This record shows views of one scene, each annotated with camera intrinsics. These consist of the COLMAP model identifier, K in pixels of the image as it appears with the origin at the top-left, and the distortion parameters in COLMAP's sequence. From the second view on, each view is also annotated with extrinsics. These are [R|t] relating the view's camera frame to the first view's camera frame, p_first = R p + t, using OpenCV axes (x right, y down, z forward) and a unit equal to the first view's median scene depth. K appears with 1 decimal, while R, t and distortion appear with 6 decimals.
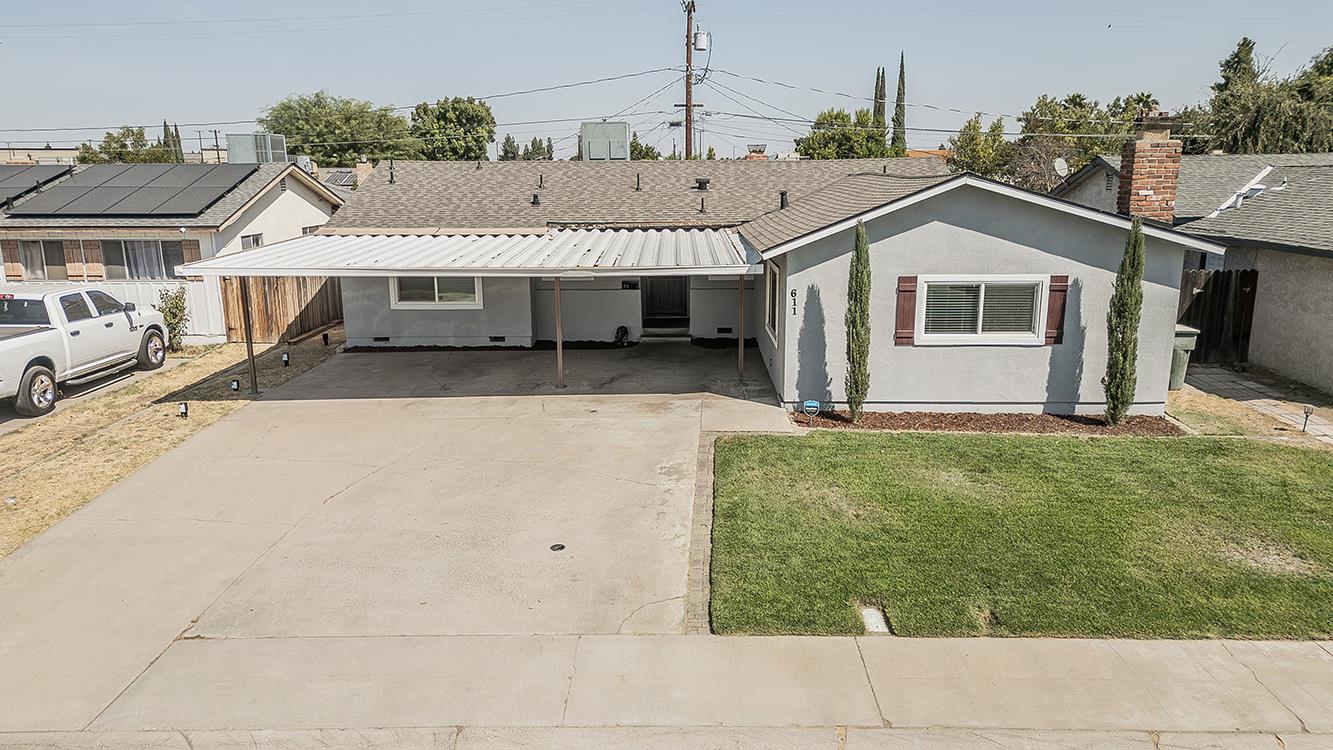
lens RADIAL K [[928.9, 0, 663.9], [0, 928.9, 376.5], [0, 0, 1]] dist [0.074960, -0.041391]
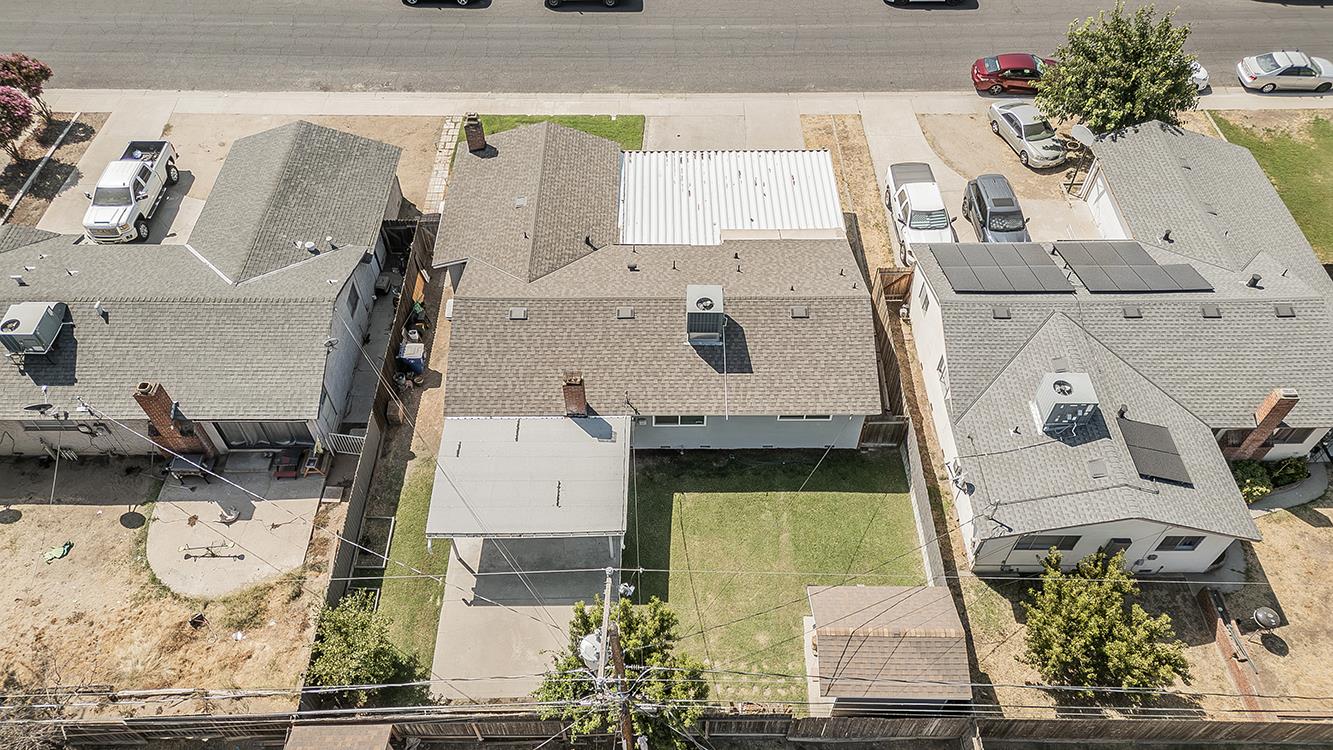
lens RADIAL K [[928.9, 0, 663.3], [0, 928.9, 370.7], [0, 0, 1]] dist [0.074960, -0.041391]
pose [[-0.999801, 0.018937, -0.006303, 0.004455], [0.003049, 0.456988, 0.889468, -2.300396], [0.019724, 0.889271, -0.456954, 2.862927]]
